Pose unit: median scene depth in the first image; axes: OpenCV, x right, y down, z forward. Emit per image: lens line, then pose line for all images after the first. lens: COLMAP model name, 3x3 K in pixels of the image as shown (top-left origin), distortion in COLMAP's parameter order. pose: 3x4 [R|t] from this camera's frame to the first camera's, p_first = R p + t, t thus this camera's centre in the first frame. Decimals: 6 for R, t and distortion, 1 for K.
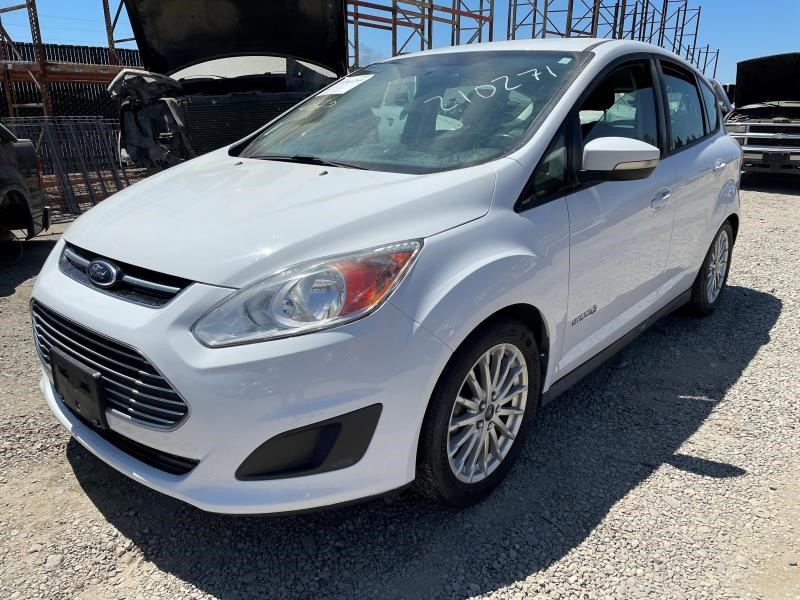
lens RADIAL K [[608.1, 0, 398.6], [0, 608.1, 301.8], [0, 0, 1]] dist [0.008202, 0.004095]
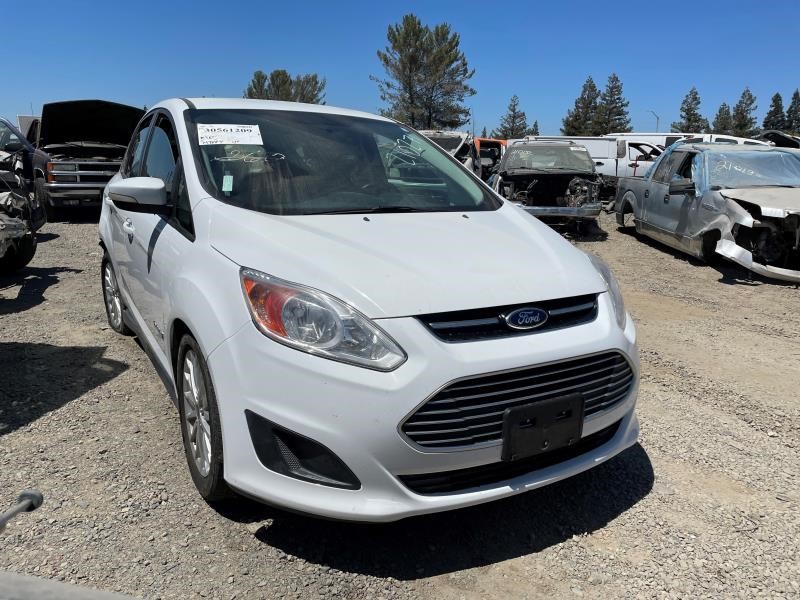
lens RADIAL K [[608.1, 0, 398.3], [0, 608.1, 298.8], [0, 0, 1]] dist [0.008202, 0.004095]
pose [[0.395501, -0.212928, 0.893443, -0.202695], [0.265327, 0.957770, 0.110806, -0.034263], [-0.879307, 0.193231, 0.435295, 0.093678]]
